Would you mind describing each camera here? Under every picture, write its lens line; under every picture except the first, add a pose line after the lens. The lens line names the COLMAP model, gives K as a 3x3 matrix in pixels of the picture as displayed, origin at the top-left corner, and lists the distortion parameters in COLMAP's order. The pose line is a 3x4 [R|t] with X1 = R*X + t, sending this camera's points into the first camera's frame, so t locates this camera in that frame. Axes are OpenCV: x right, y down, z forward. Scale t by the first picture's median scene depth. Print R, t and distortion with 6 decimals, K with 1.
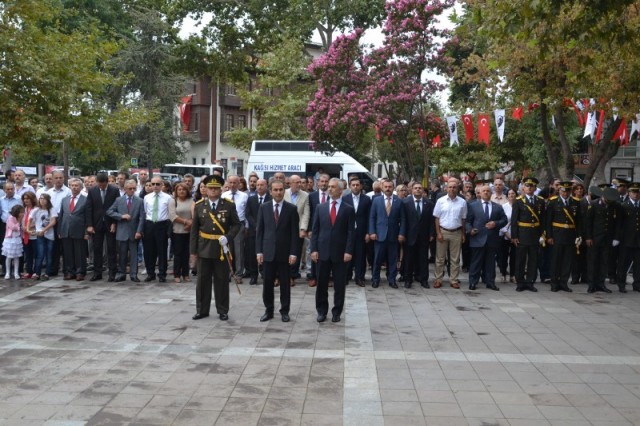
lens RADIAL K [[671.9, 0, 320.3], [0, 671.9, 203.6], [0, 0, 1]] dist [-0.010694, 0.003255]
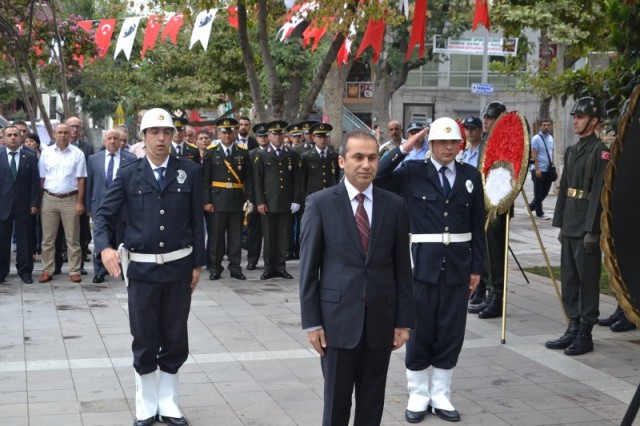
lens RADIAL K [[1126.5, 0, 320.0], [0, 1126.5, 213.0], [0, 0, 1]] dist [-0.014379, 0.117595]
pose [[0.953241, -0.025994, 0.301093, 0.098308], [0.012644, 0.998852, 0.046202, 0.008118], [-0.301948, -0.040235, 0.952475, -0.146635]]
